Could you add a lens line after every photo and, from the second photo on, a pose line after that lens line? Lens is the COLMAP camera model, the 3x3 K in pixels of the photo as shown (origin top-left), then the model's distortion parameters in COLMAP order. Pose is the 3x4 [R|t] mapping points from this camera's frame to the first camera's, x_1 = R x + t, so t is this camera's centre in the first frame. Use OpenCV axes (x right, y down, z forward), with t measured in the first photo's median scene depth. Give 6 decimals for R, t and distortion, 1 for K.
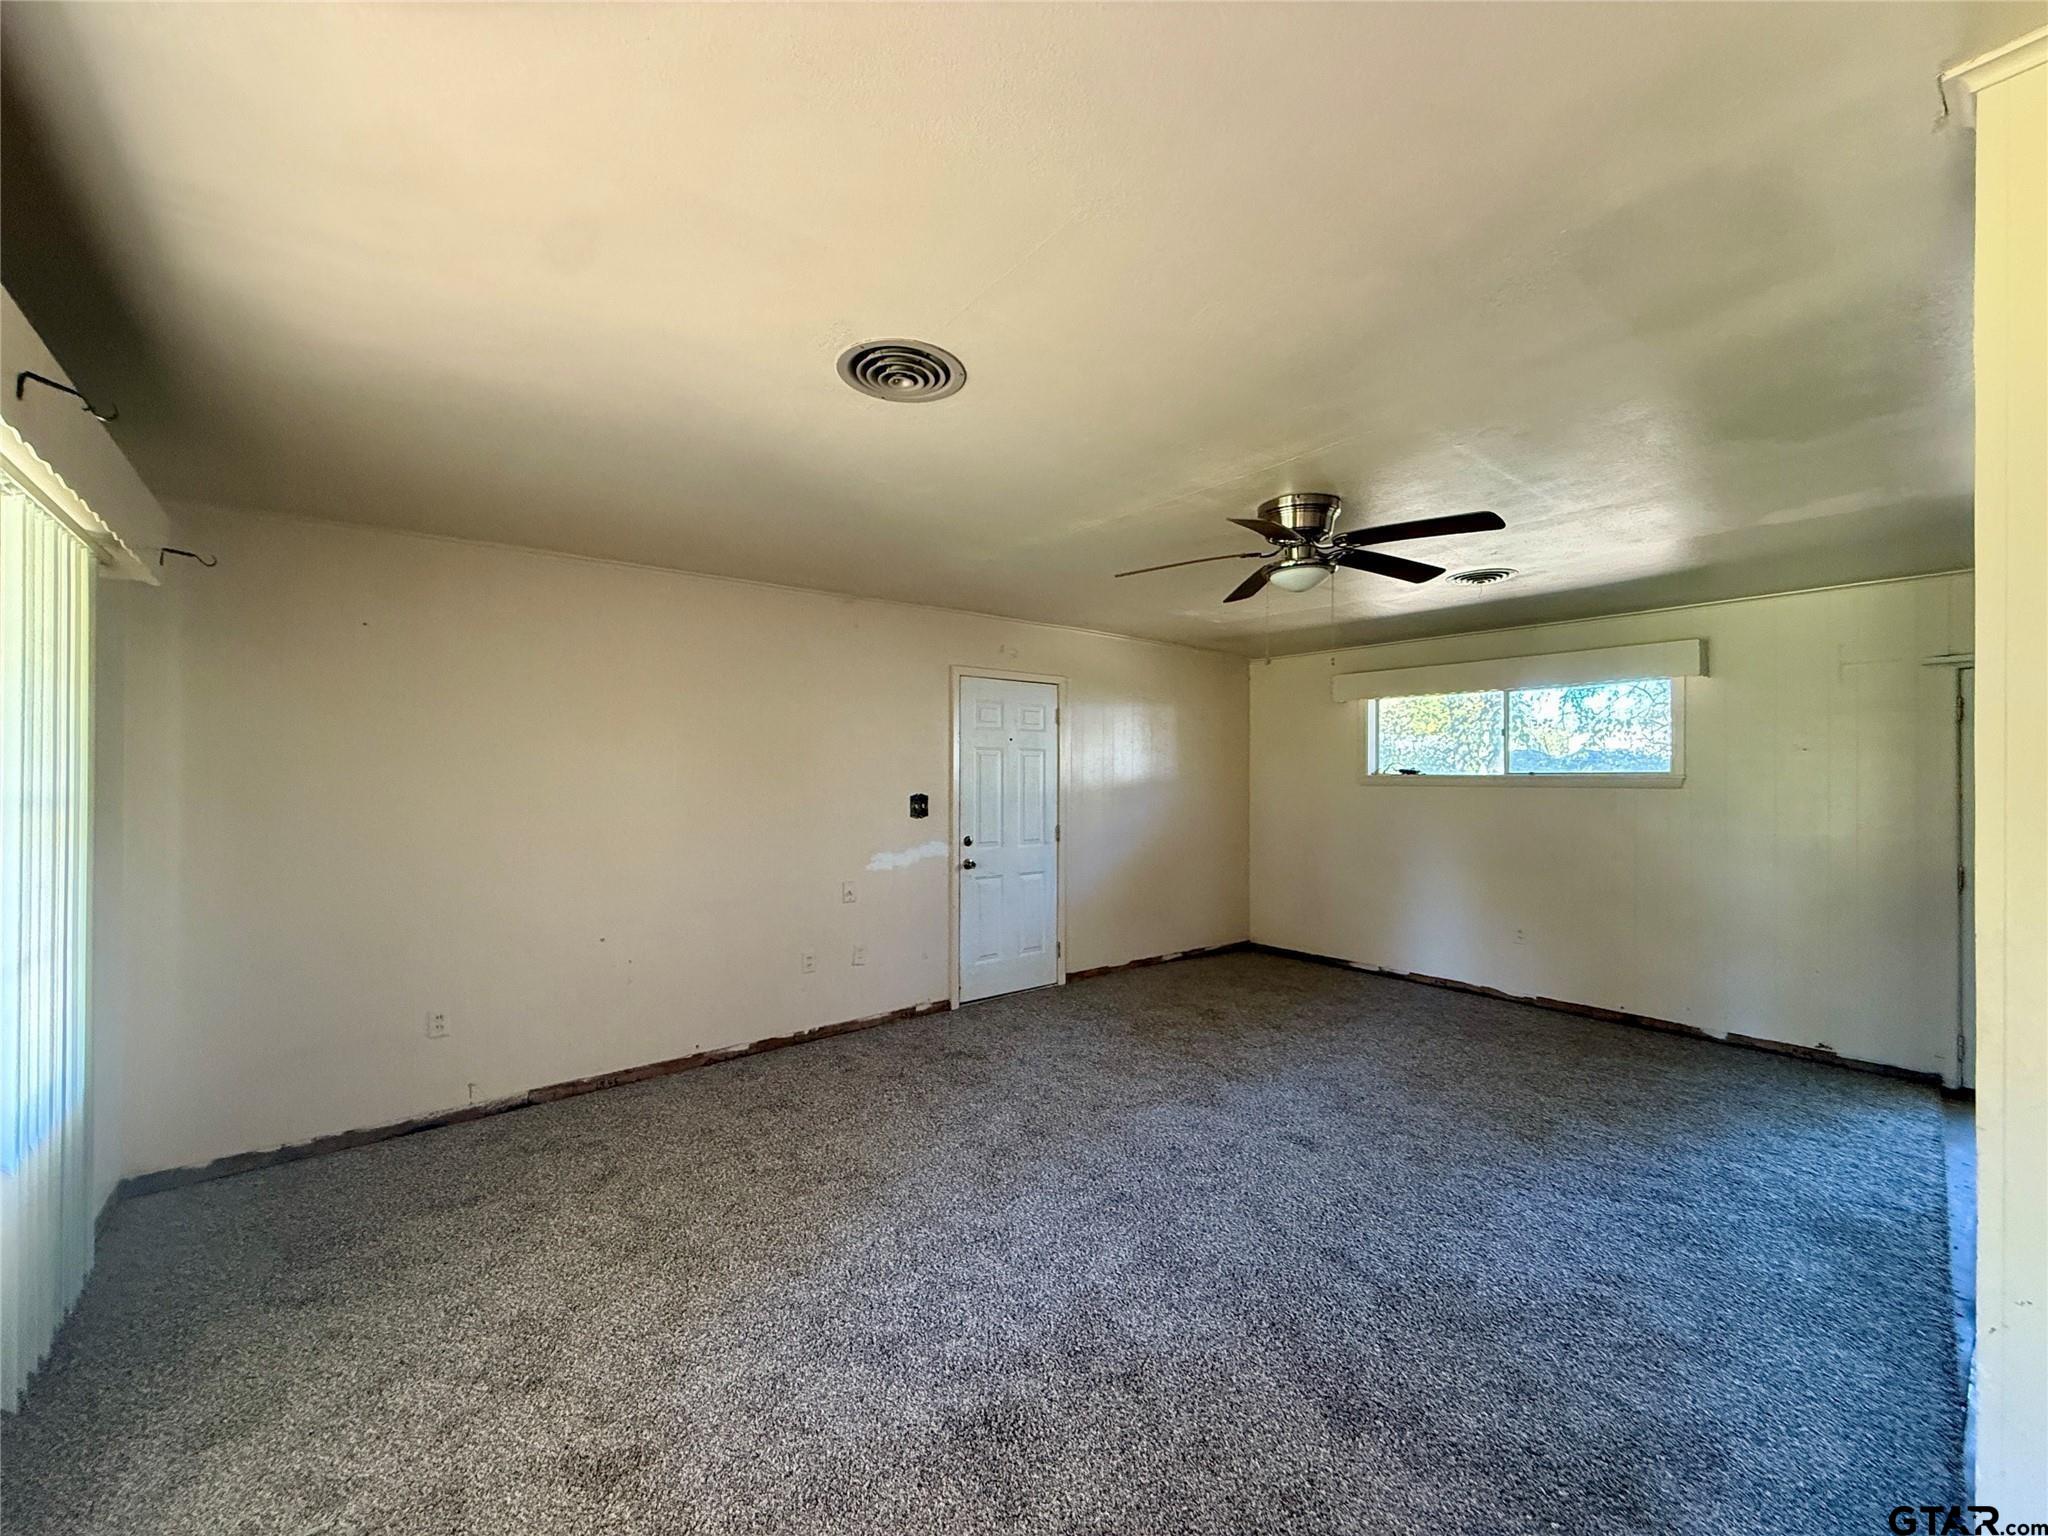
lens RADIAL K [[818.0, 0, 1019.4], [0, 818.0, 772.3], [0, 0, 1]] dist [-0.001150, 0.000238]
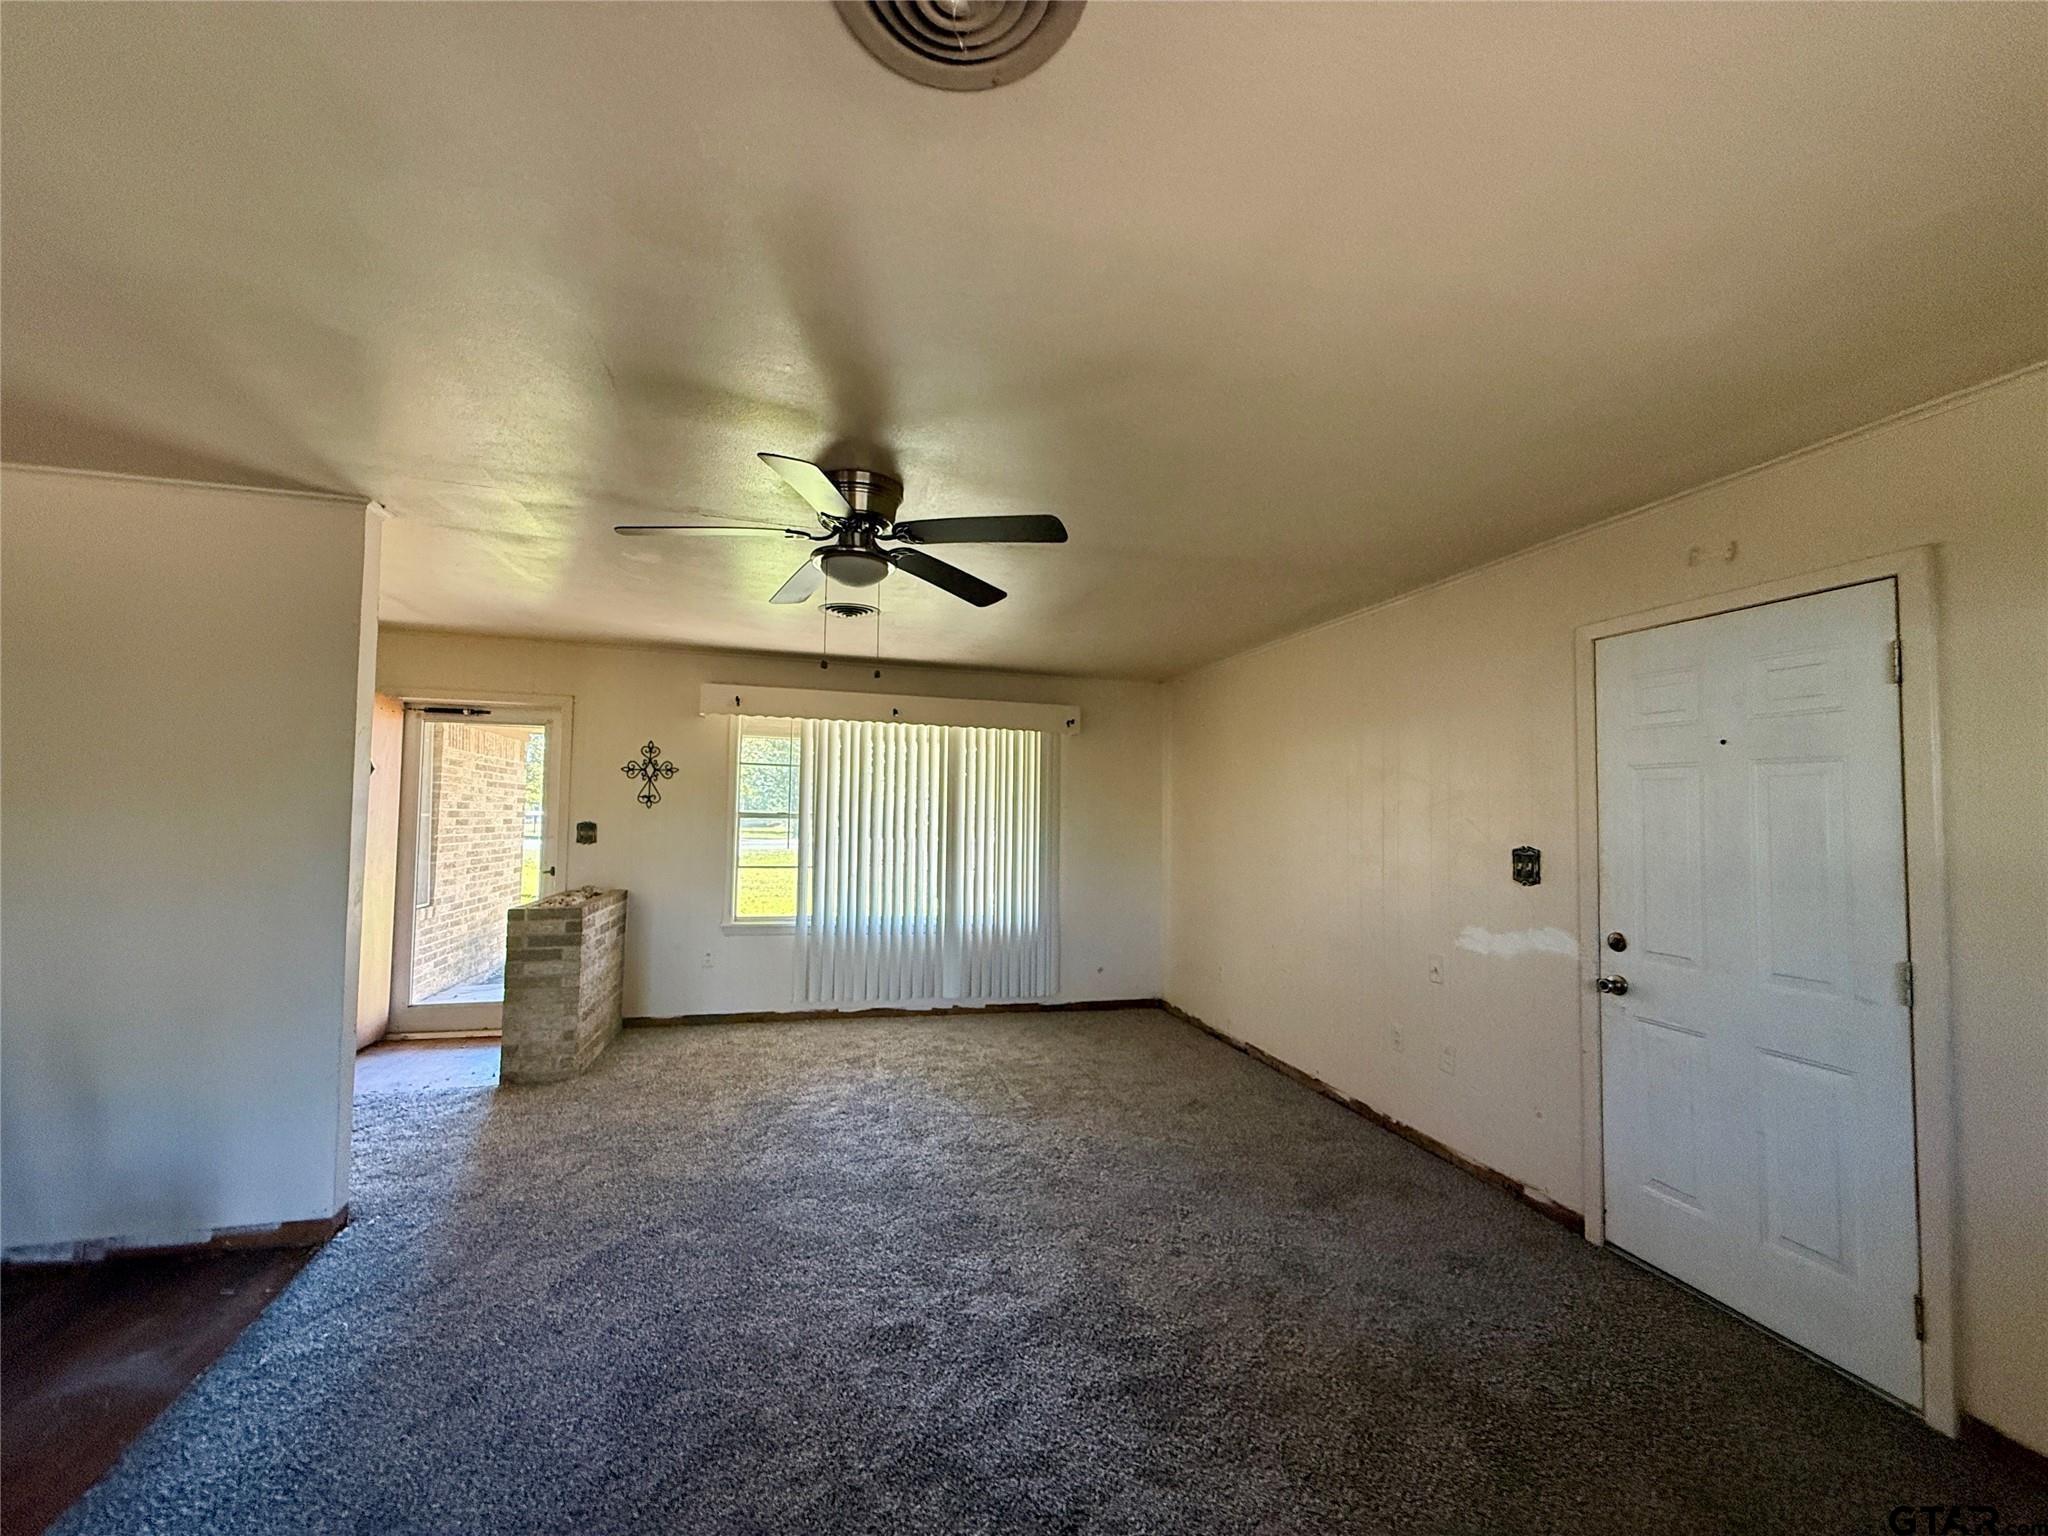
lens RADIAL K [[818.0, 0, 1014.2], [0, 818.0, 772.0], [0, 0, 1]] dist [-0.001150, 0.000238]
pose [[-0.418558, -0.050847, -0.906766, 0.622730], [-0.015966, 0.998689, -0.048632, 0.005526], [0.908050, -0.005878, -0.418821, 0.909723]]
